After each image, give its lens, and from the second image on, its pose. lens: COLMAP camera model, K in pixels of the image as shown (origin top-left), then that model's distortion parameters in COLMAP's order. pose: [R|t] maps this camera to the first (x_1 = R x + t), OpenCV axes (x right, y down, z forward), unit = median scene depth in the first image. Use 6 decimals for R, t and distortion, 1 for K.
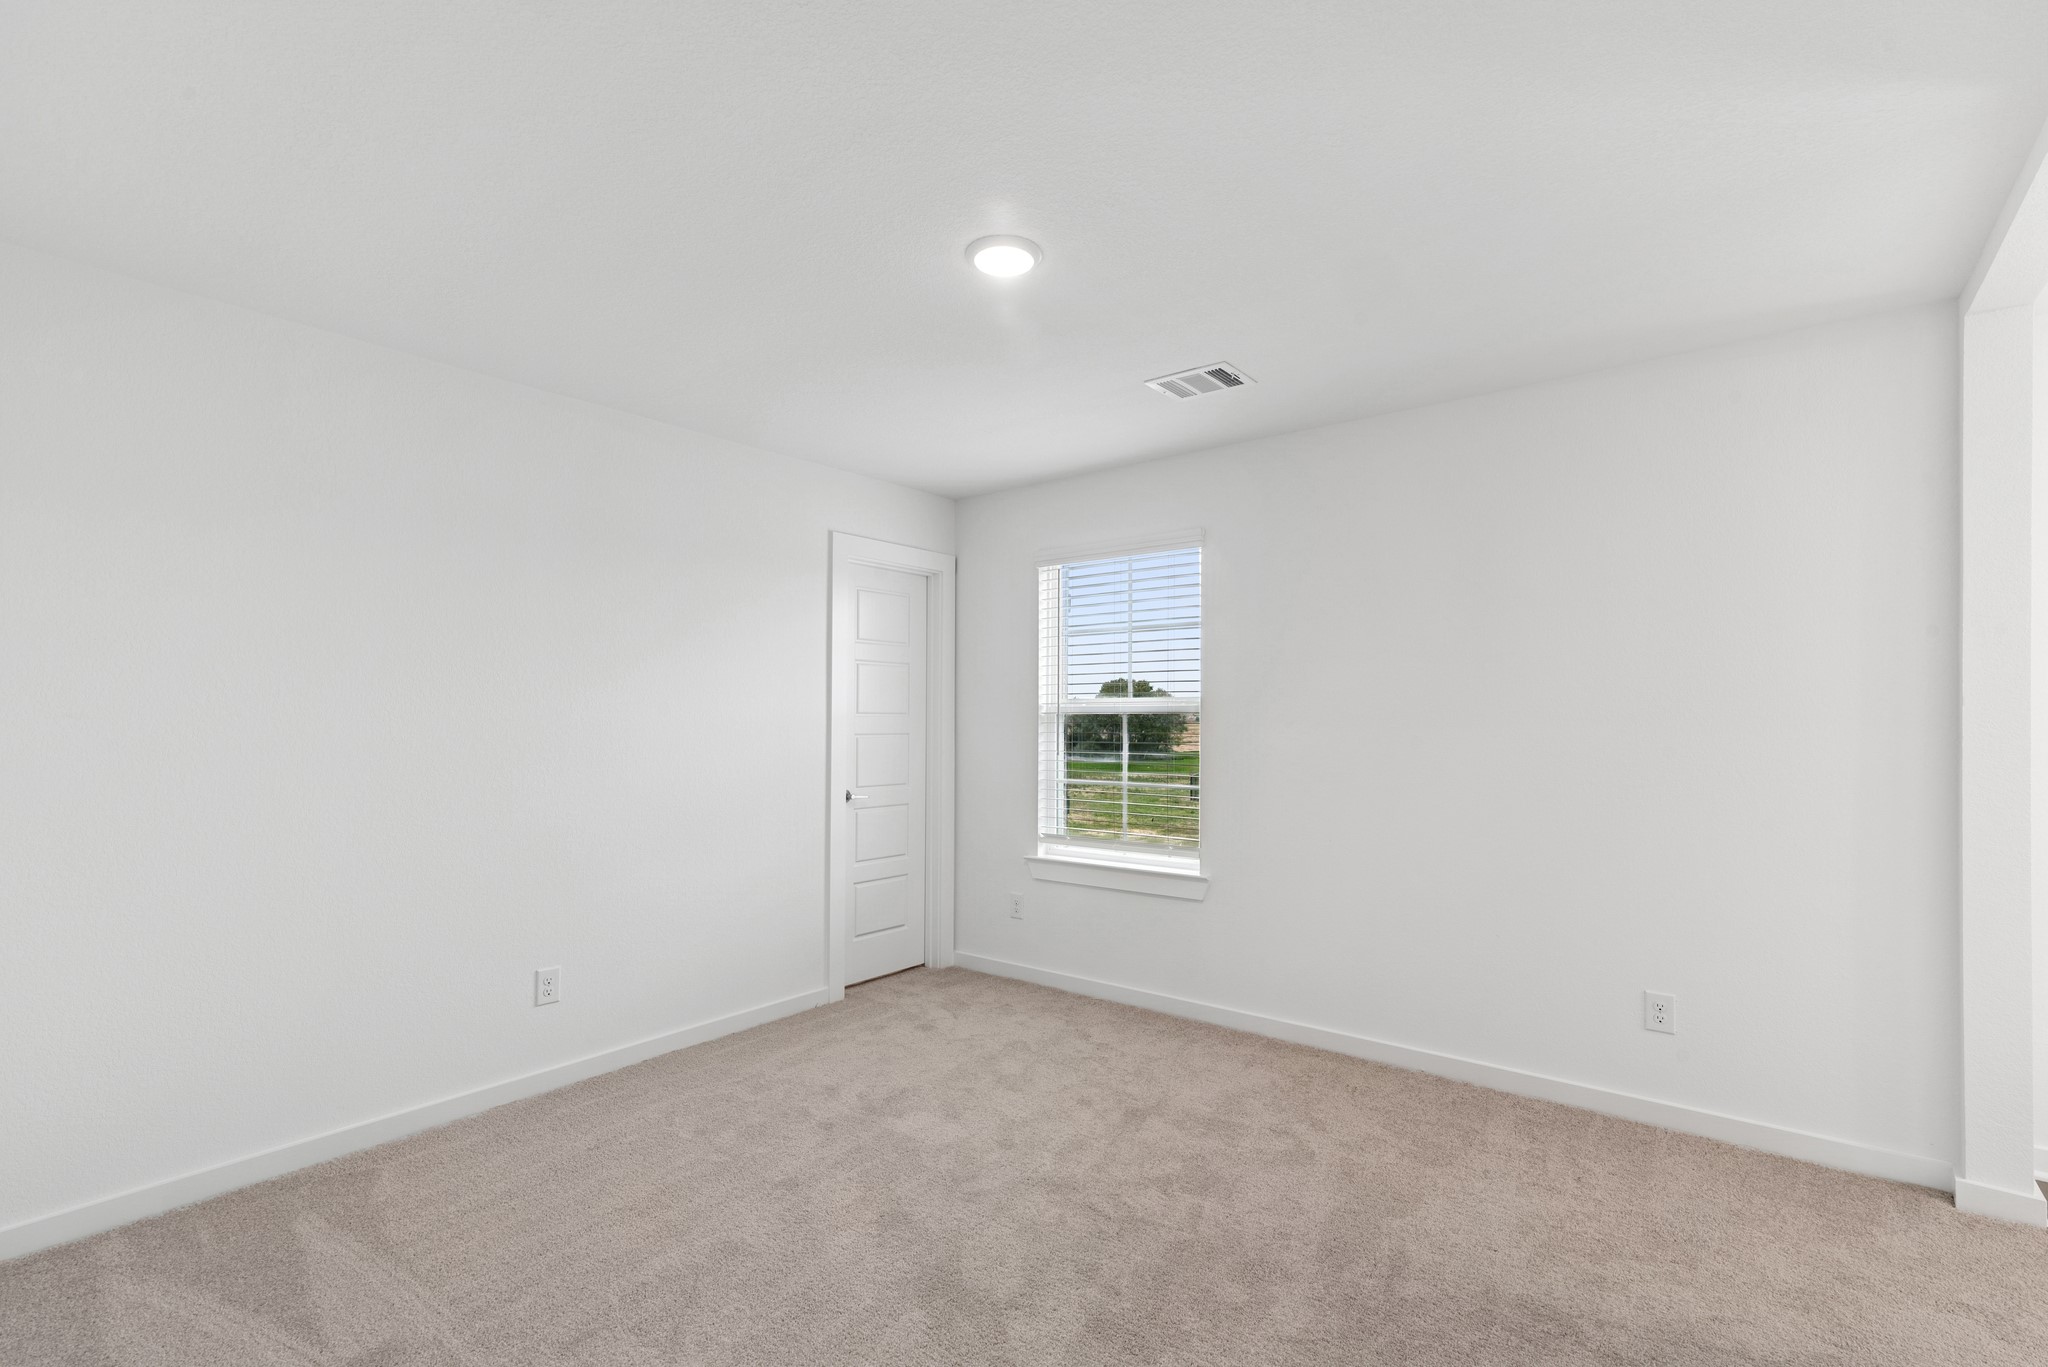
lens RADIAL K [[938.0, 0, 1024.0], [0, 938.0, 683.5], [0, 0, 1]] dist [0.018262, -0.001489]
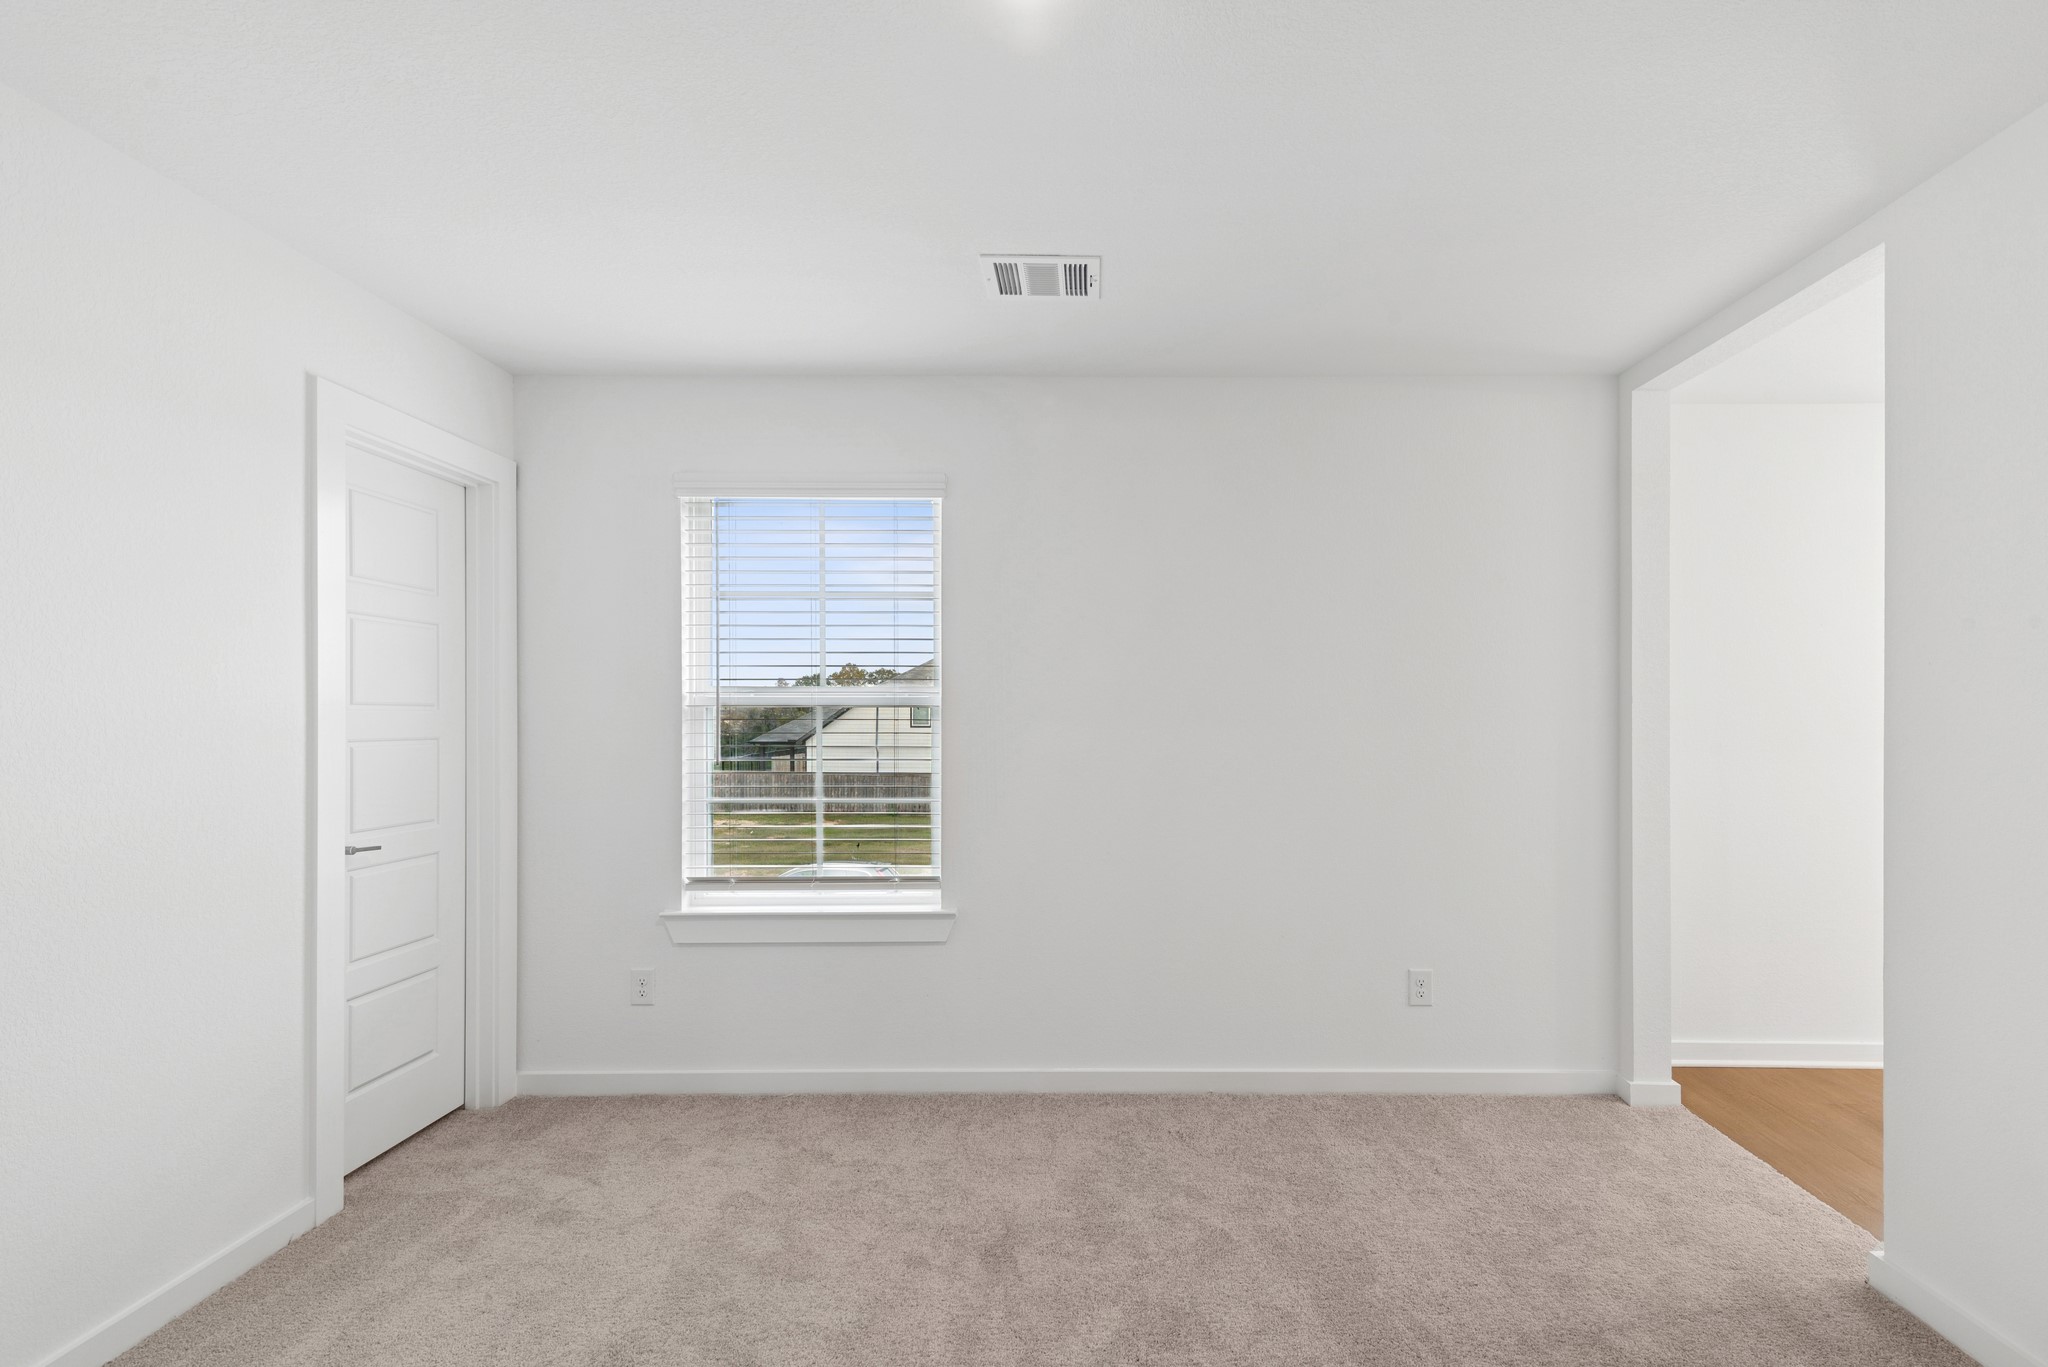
lens RADIAL K [[948.1, 0, 1028.6], [0, 948.1, 701.4], [0, 0, 1]] dist [0.017522, -0.001010]
pose [[0.777714, 0.008341, 0.628563, -0.269044], [-0.023920, 0.999580, 0.016332, 0.012428], [-0.628163, -0.027737, 0.777587, 0.341957]]
